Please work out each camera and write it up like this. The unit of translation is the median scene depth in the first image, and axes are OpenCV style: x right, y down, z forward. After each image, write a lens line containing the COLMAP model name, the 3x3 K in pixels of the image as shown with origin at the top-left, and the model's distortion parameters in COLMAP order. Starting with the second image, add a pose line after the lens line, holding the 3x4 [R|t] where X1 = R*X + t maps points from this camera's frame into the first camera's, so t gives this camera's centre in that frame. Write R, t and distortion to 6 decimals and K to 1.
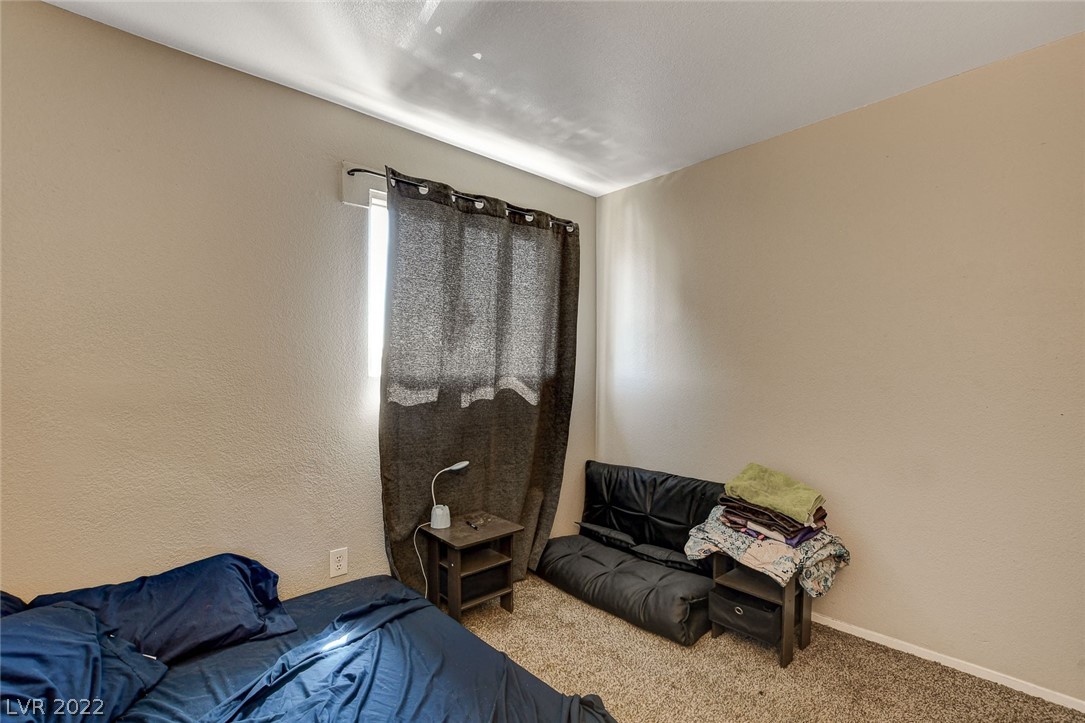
lens RADIAL K [[477.4, 0, 537.3], [0, 477.4, 364.4], [0, 0, 1]] dist [-0.018562, 0.000547]
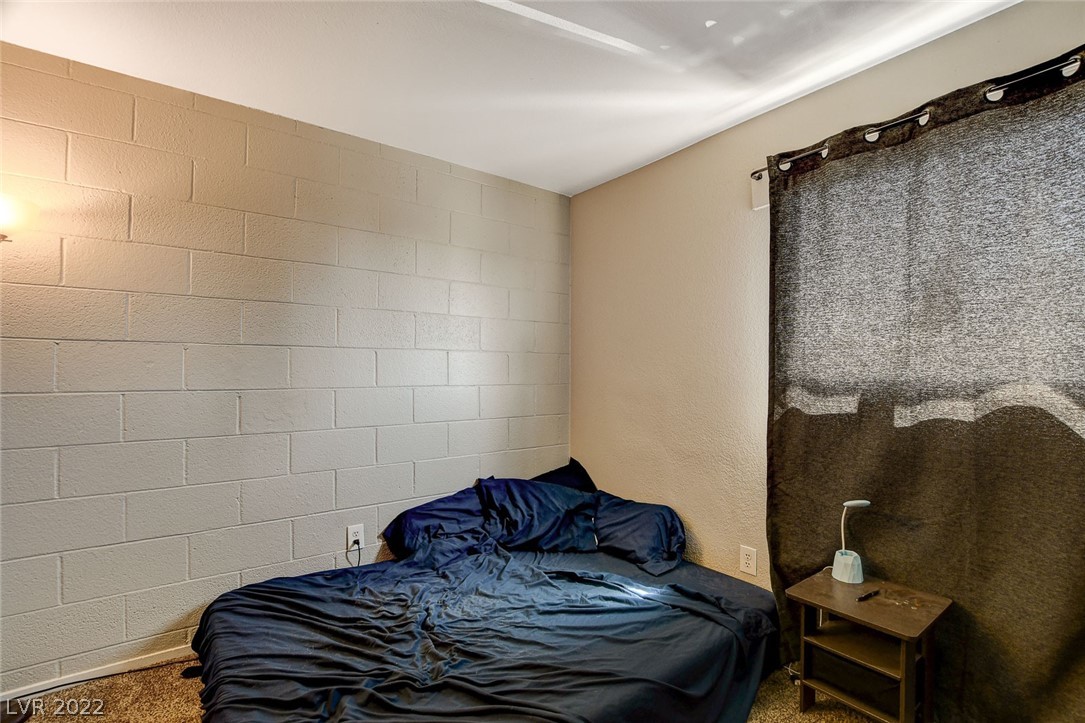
lens RADIAL K [[477.4, 0, 537.3], [0, 477.4, 364.4], [0, 0, 1]] dist [-0.018562, 0.000547]
pose [[-0.053348, -0.028349, -0.998173, 0.573934], [-0.002885, 0.999597, -0.028235, 0.022116], [0.998572, 0.001374, -0.053408, 0.538513]]
